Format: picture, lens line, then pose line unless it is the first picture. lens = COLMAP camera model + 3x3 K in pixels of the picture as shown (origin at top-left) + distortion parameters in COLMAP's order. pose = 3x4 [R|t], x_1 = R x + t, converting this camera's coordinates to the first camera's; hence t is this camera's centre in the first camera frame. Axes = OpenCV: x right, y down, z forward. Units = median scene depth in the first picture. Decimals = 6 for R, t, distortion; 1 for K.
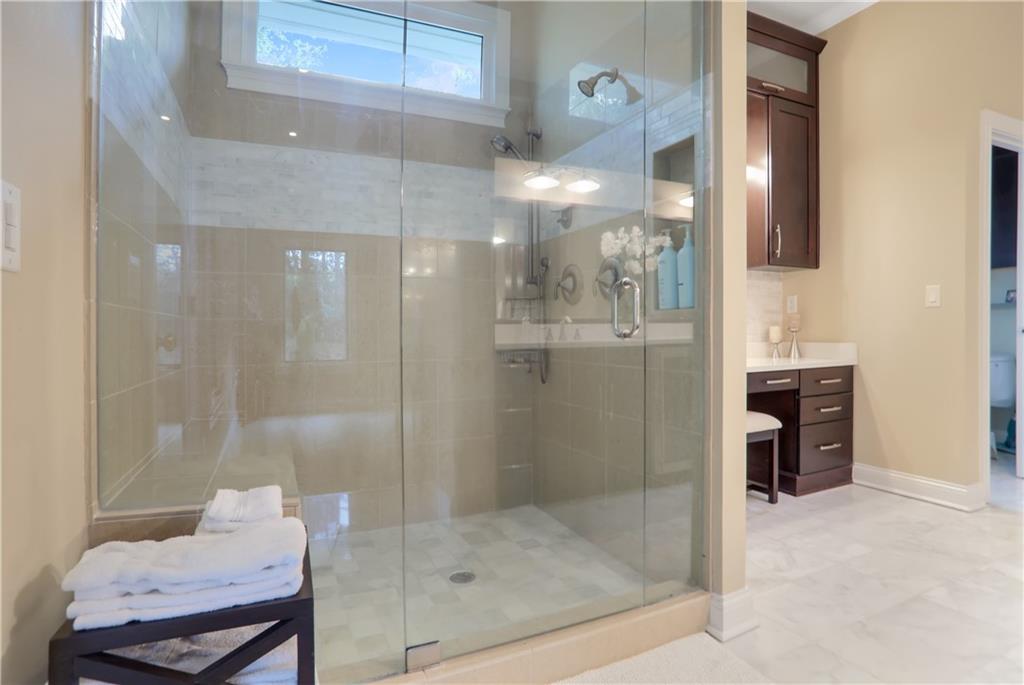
lens RADIAL K [[518.8, 0, 514.3], [0, 518.8, 340.1], [0, 0, 1]] dist [-0.024716, -0.000375]
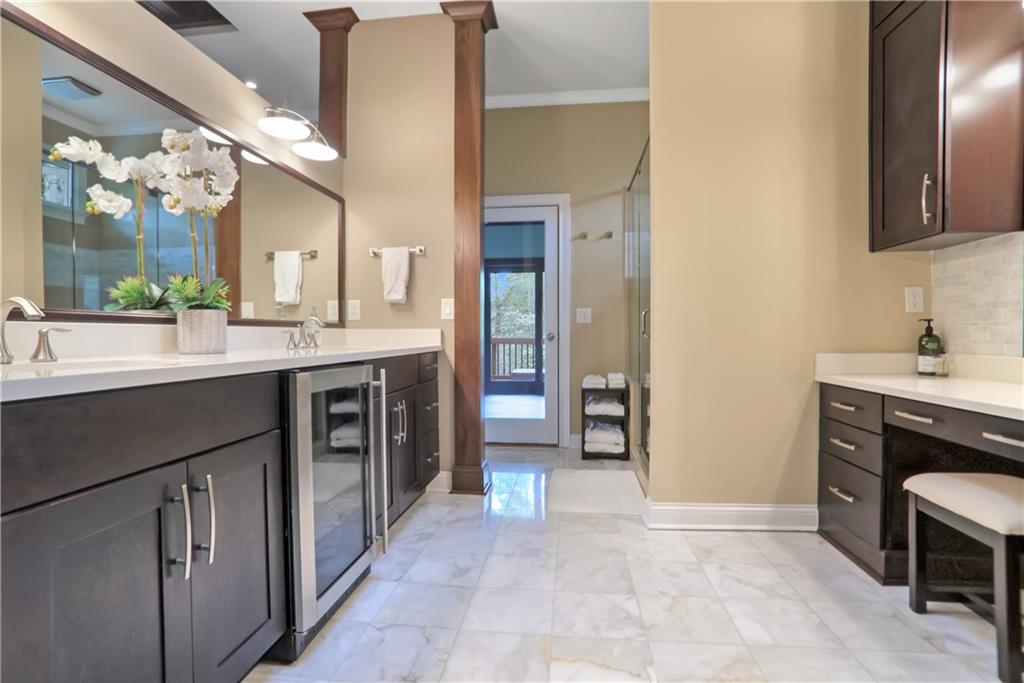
lens RADIAL K [[518.8, 0, 513.1], [0, 518.8, 341.0], [0, 0, 1]] dist [-0.024716, -0.000375]
pose [[-0.532516, 0.017958, -0.846230, 1.620377], [0.009025, 0.999839, 0.015539, -0.024115], [0.846372, 0.000638, -0.532592, 1.210927]]
